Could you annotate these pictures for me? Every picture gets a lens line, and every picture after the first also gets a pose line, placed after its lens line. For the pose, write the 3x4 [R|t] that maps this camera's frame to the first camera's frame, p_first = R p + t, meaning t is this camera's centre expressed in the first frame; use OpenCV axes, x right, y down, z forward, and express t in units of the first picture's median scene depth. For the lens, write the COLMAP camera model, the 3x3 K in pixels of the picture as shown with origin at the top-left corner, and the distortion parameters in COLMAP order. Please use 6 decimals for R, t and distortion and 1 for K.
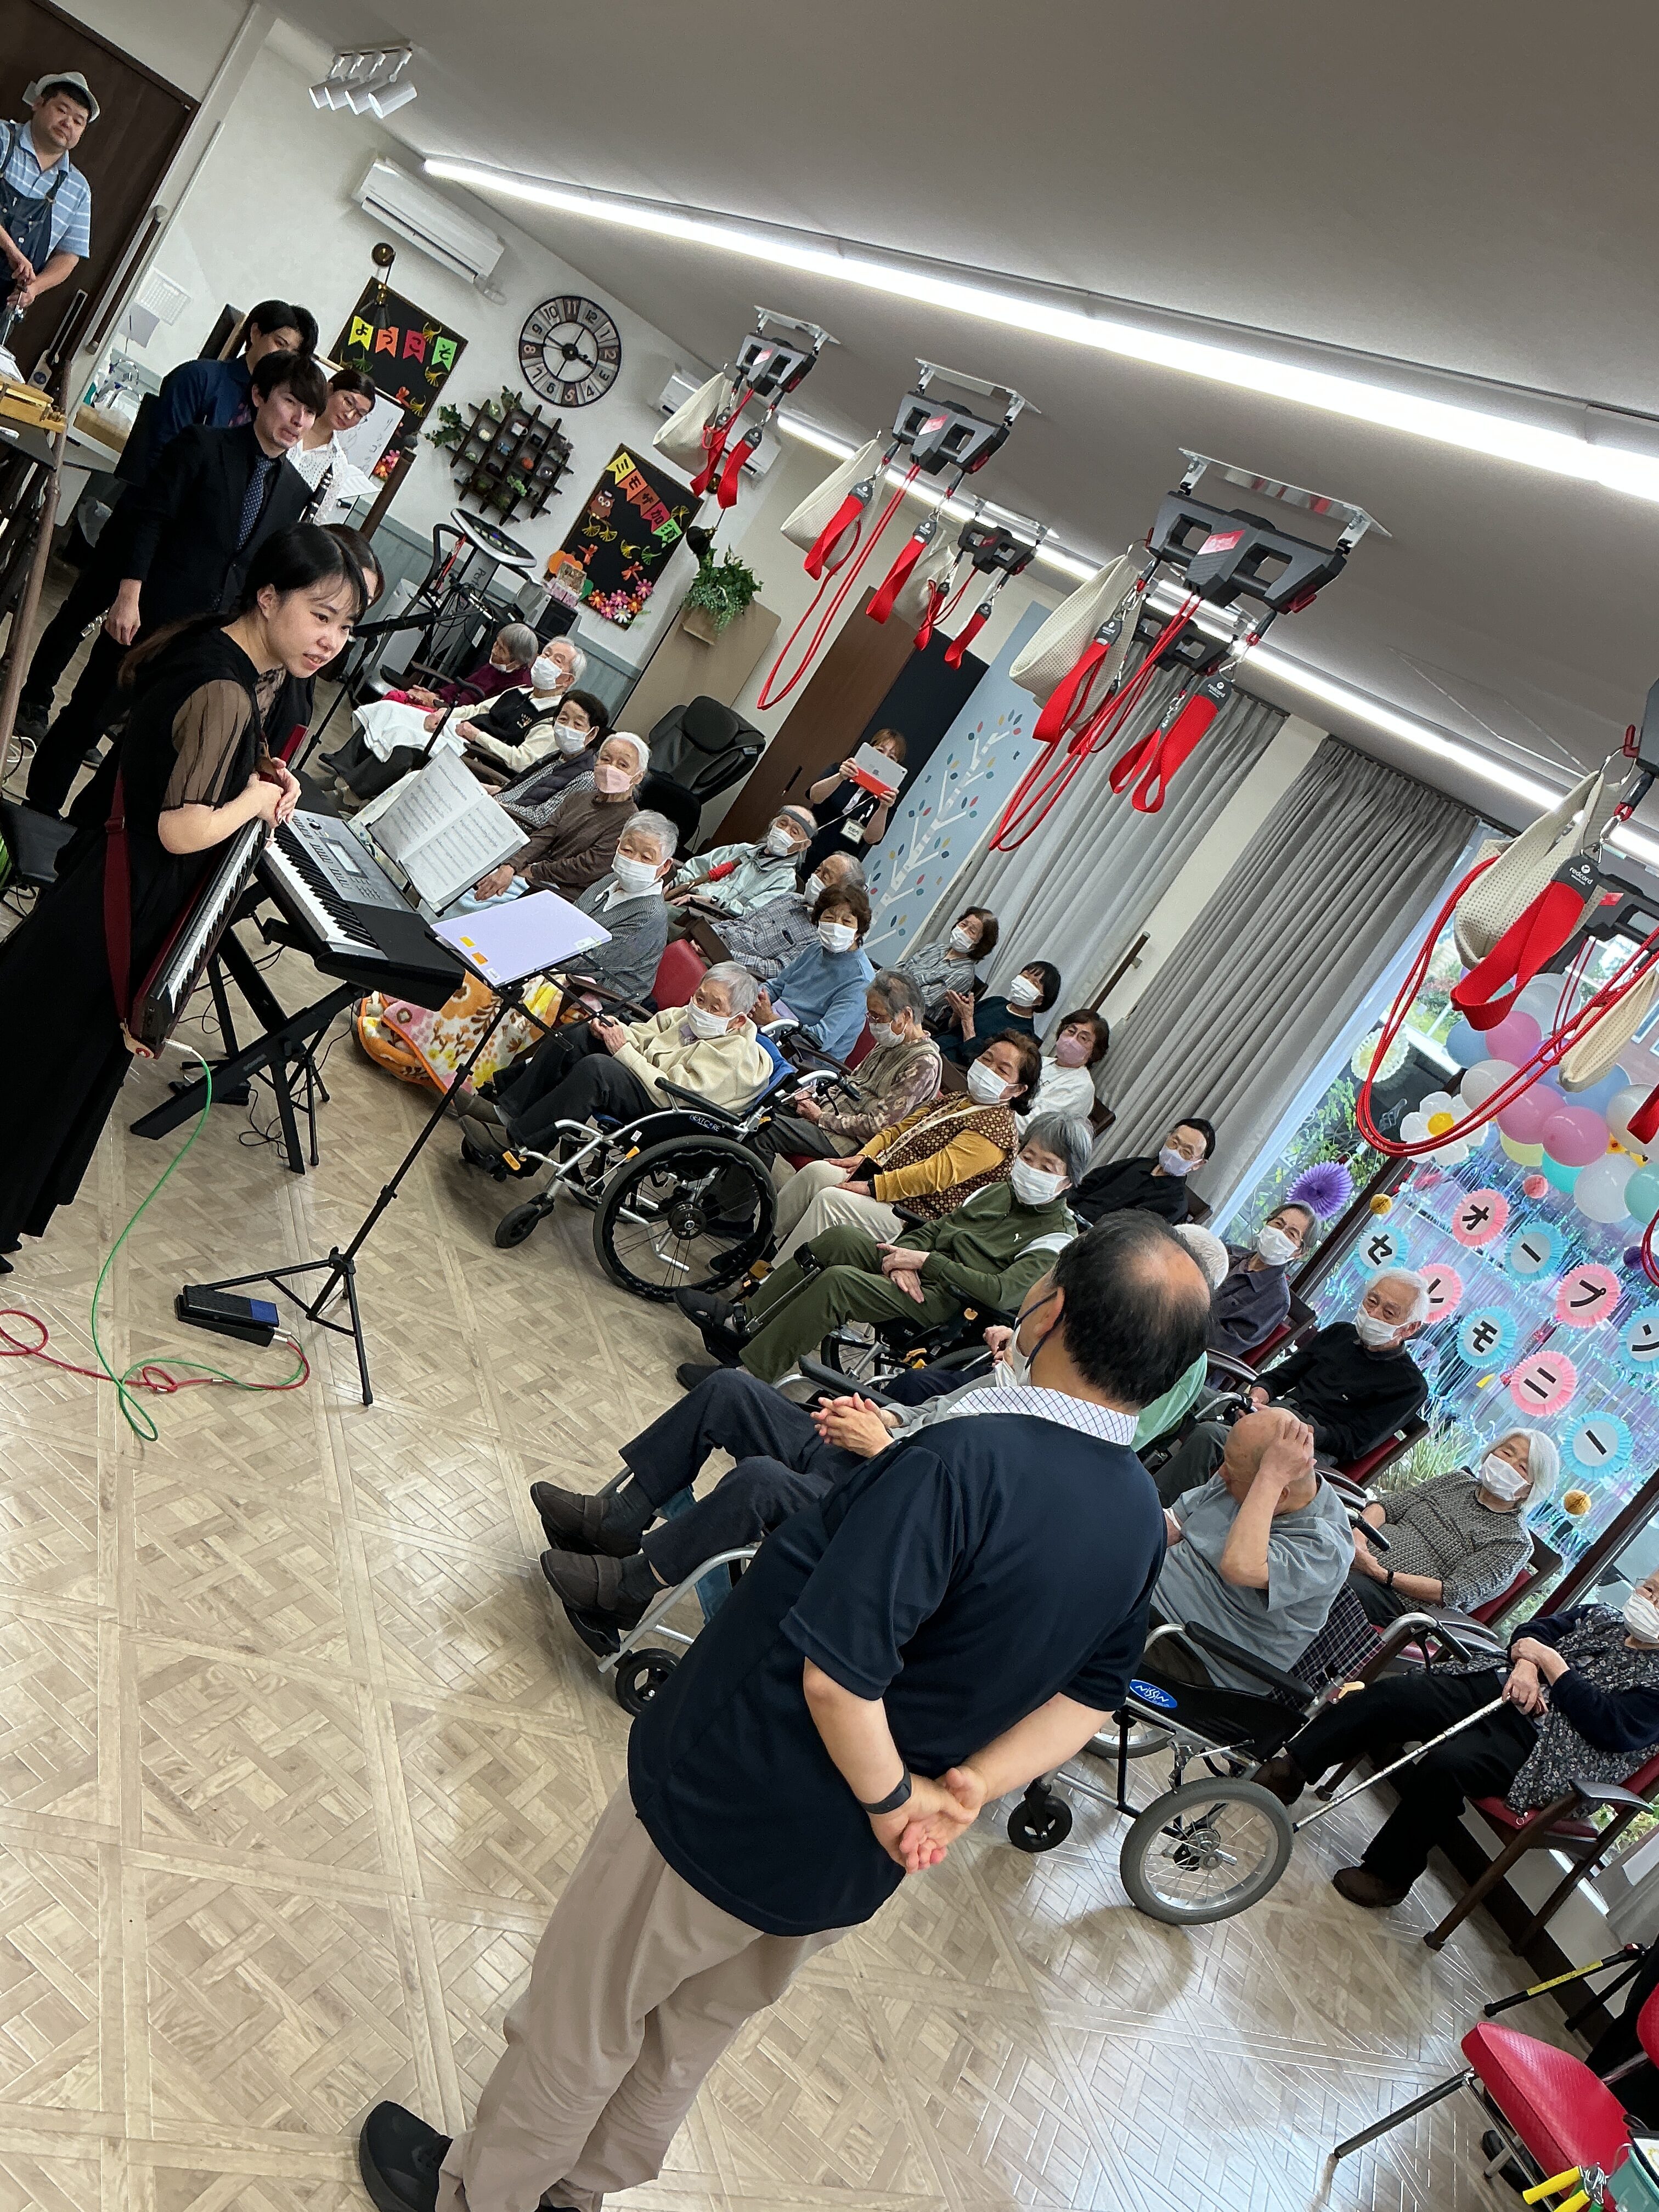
lens RADIAL K [[1788.2, 0, 829.5], [0, 1788.2, 1106.0], [0, 0, 1]] dist [0.078334, -0.164072]
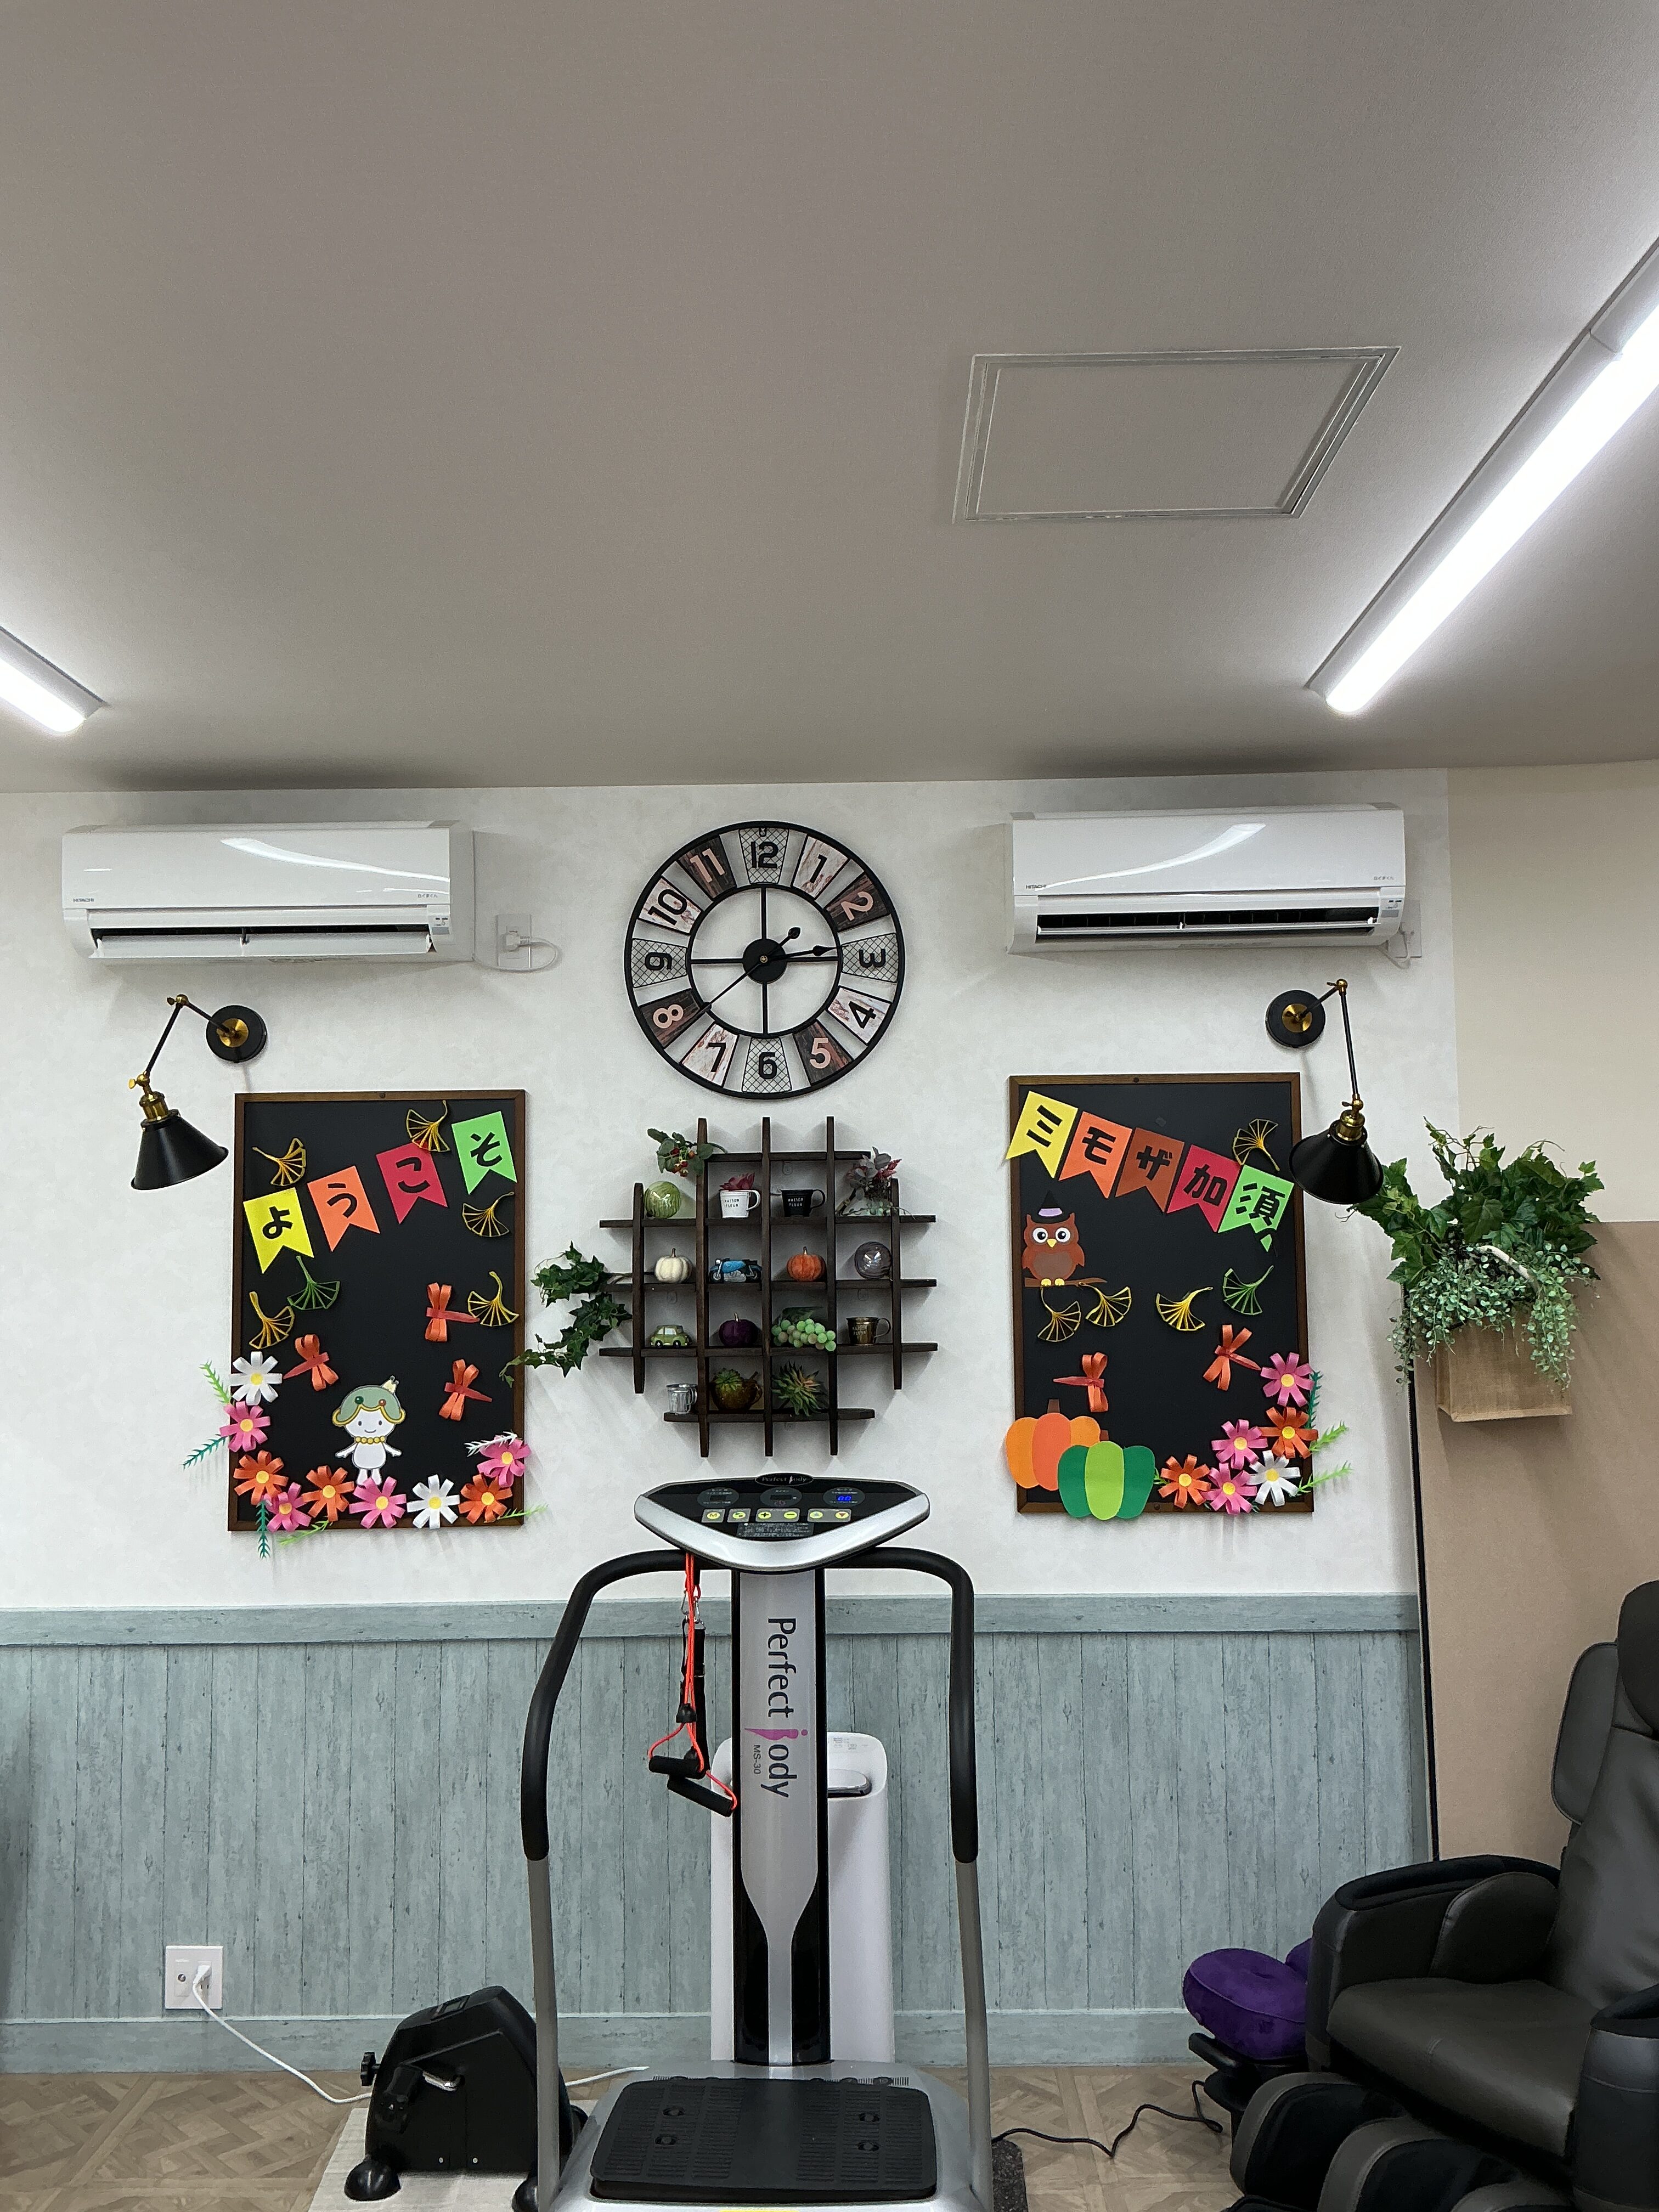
lens RADIAL K [[1788.2, 0, 829.5], [0, 1788.2, 1106.0], [0, 0, 1]] dist [0.078334, -0.164072]
pose [[0.756141, -0.581414, -0.300346, -0.039617], [0.378060, 0.762727, -0.524708, -0.194096], [0.534155, 0.283205, 0.796539, 0.714067]]
